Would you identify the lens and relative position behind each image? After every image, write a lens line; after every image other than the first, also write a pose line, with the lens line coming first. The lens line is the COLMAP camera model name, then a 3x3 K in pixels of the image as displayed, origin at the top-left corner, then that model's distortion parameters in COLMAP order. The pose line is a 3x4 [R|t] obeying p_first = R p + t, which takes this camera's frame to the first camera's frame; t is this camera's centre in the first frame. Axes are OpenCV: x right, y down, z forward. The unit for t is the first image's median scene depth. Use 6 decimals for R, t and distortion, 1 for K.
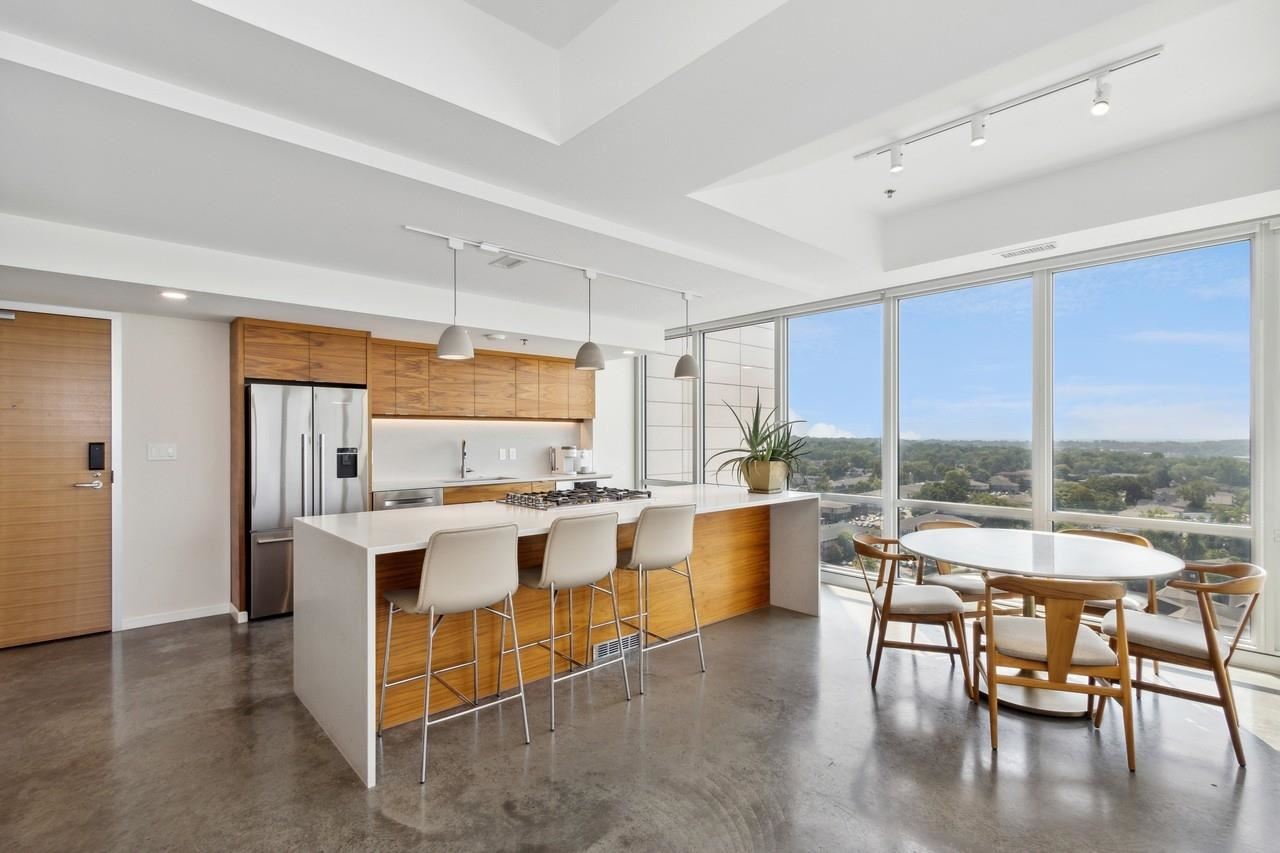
lens RADIAL K [[612.5, 0, 640.9], [0, 612.5, 429.3], [0, 0, 1]] dist [0.012001, -0.002374]
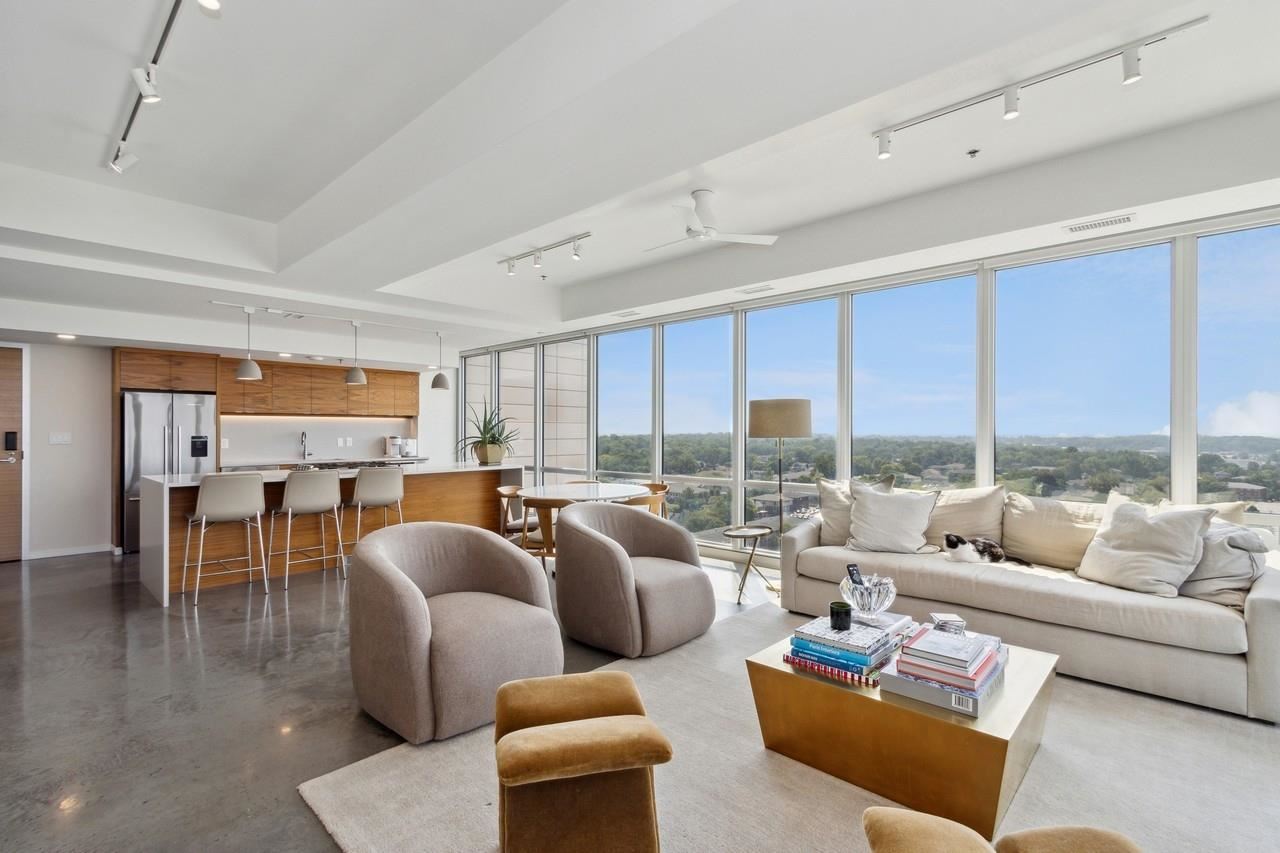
lens RADIAL K [[612.5, 0, 646.1], [0, 612.5, 423.9], [0, 0, 1]] dist [0.012001, -0.002374]
pose [[0.996847, 0.000735, 0.079350, 0.444019], [-0.000584, 0.999998, -0.001929, 0.004119], [-0.079351, 0.001876, 0.996845, -0.513100]]
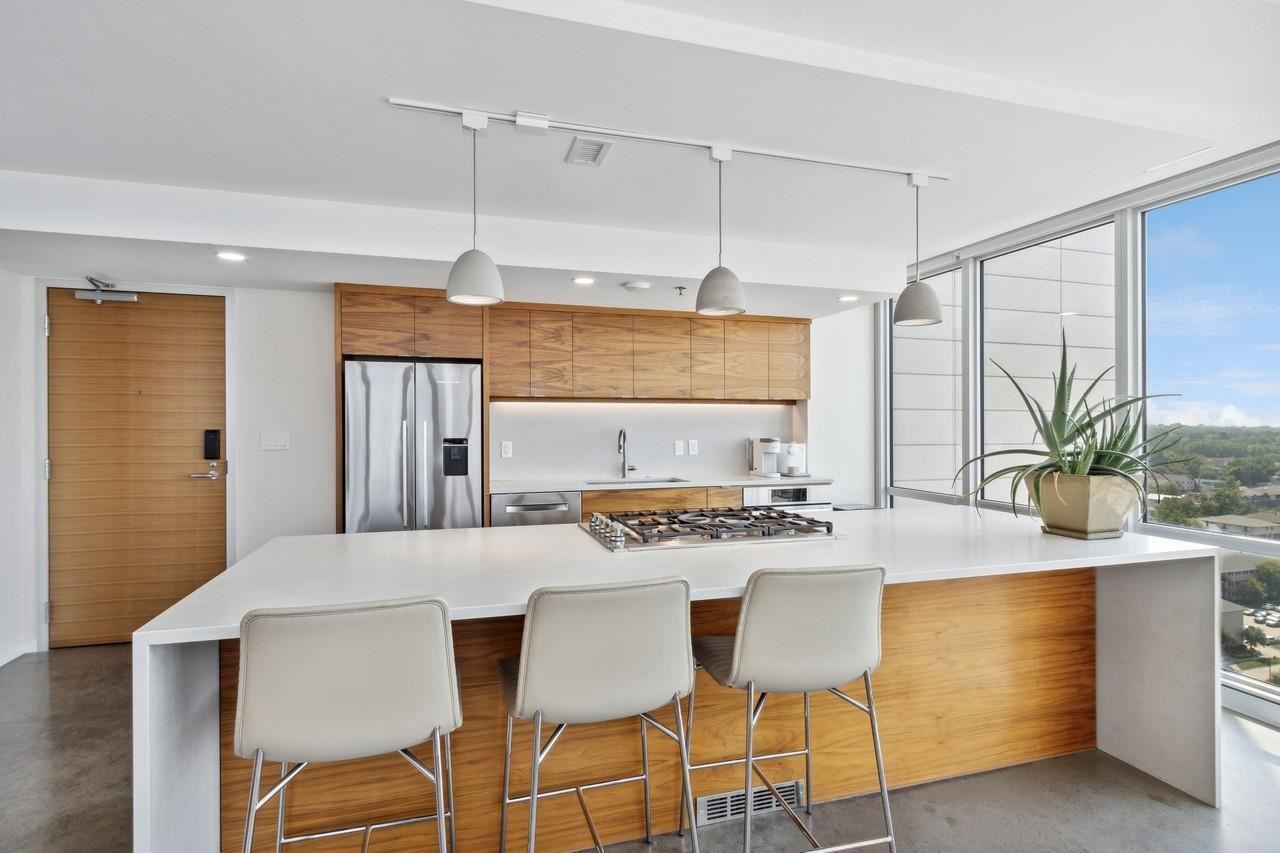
lens RADIAL K [[658.2, 0, 632.2], [0, 658.2, 416.6], [0, 0, 1]] dist [0.006804, -0.003872]
pose [[0.902153, -0.002234, -0.431411, 0.097541], [0.002667, 0.999996, 0.000398, 0.002370], [0.431409, -0.001510, 0.902155, 0.324475]]
